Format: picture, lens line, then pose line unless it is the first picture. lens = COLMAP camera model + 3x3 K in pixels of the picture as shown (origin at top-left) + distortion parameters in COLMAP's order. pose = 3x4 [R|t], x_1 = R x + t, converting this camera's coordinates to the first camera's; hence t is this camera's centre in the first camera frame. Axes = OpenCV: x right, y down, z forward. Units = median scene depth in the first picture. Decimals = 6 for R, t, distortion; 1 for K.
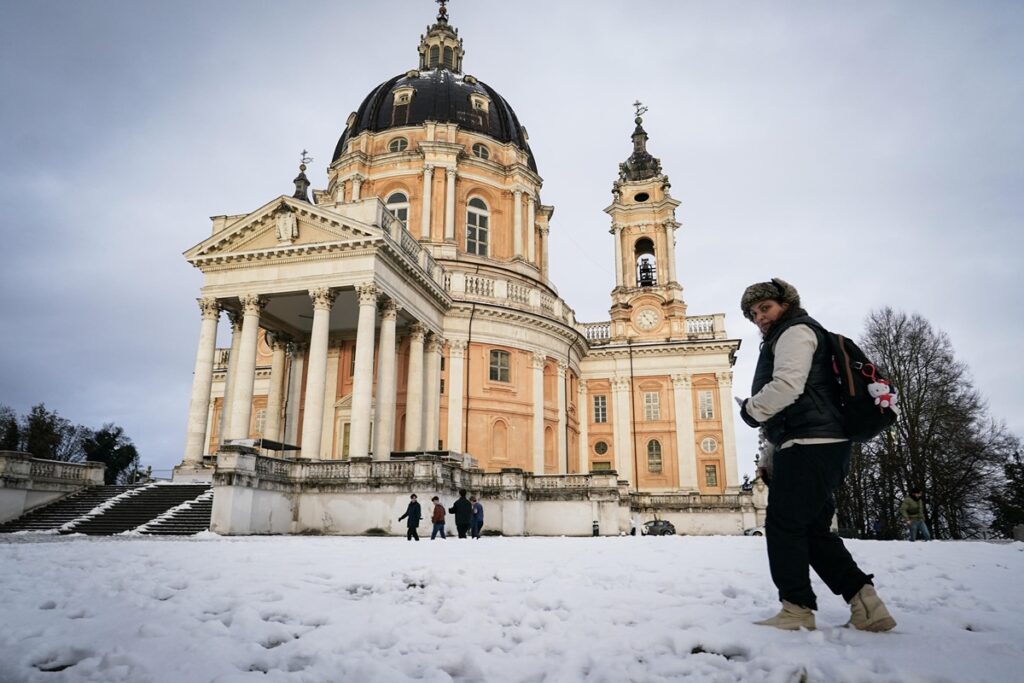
lens RADIAL K [[674.8, 0, 508.6], [0, 674.8, 338.4], [0, 0, 1]] dist [-0.036812, 0.001971]
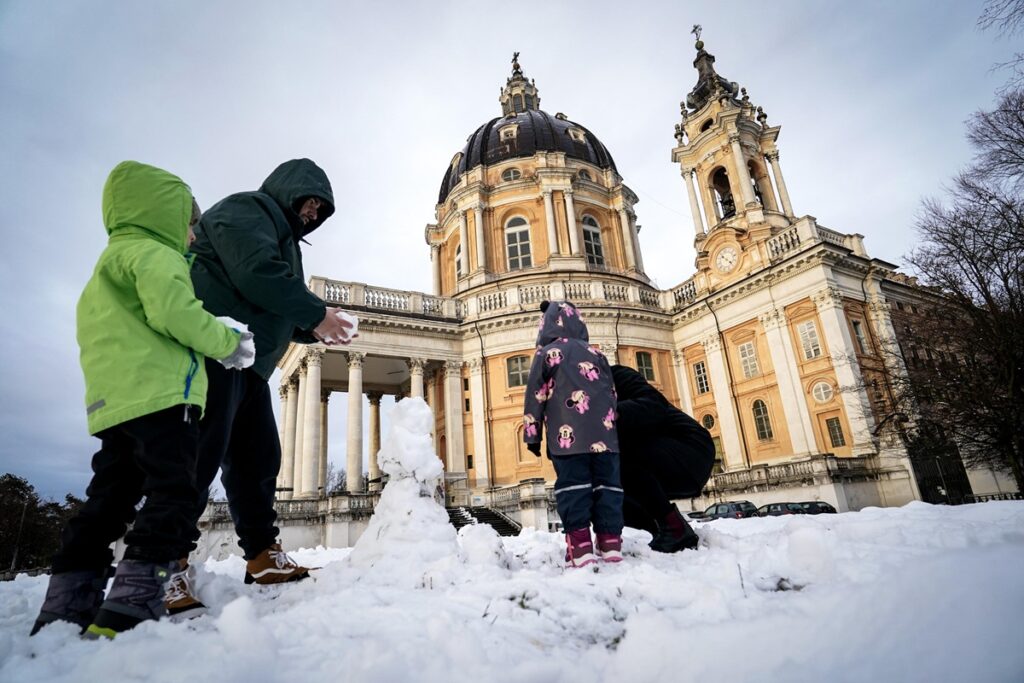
lens RADIAL K [[555.8, 0, 513.4], [0, 555.8, 340.0], [0, 0, 1]] dist [-0.031881, 0.002066]
pose [[0.701364, -0.289448, -0.651390, 0.474576], [0.273896, 0.953121, -0.128615, 0.089519], [0.658081, -0.088207, 0.747763, 0.330005]]
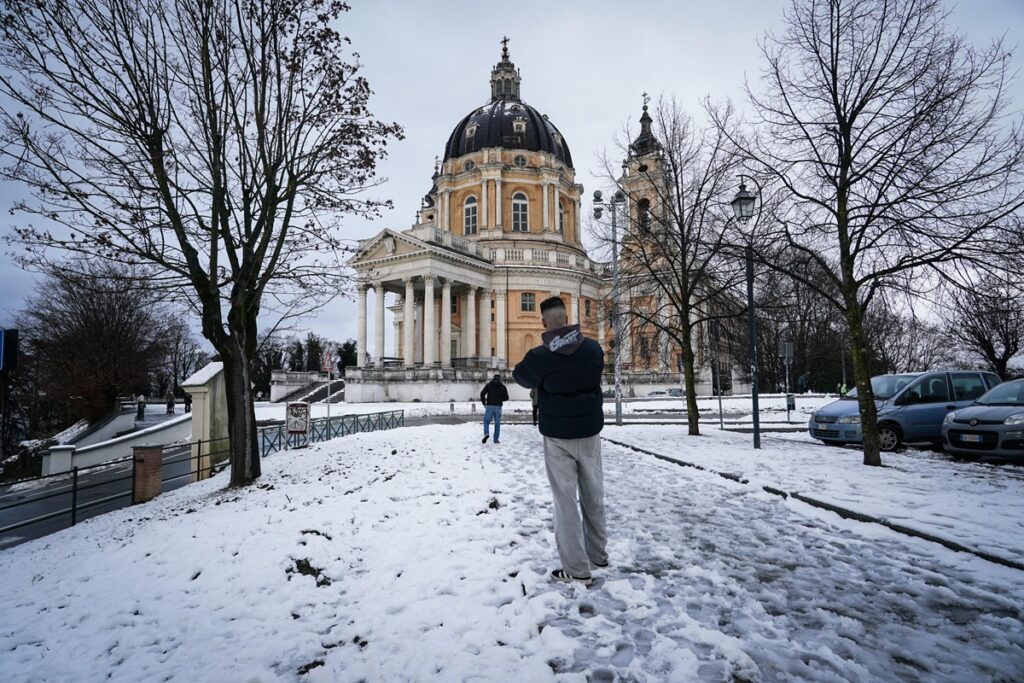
lens RADIAL K [[555.8, 0, 512.2], [0, 555.8, 337.1], [0, 0, 1]] dist [-0.031881, 0.002066]
pose [[0.948020, -0.042826, -0.315317, 0.339205], [0.099326, 0.981219, 0.165362, -0.094799], [0.302313, -0.188085, 0.934468, -0.291413]]
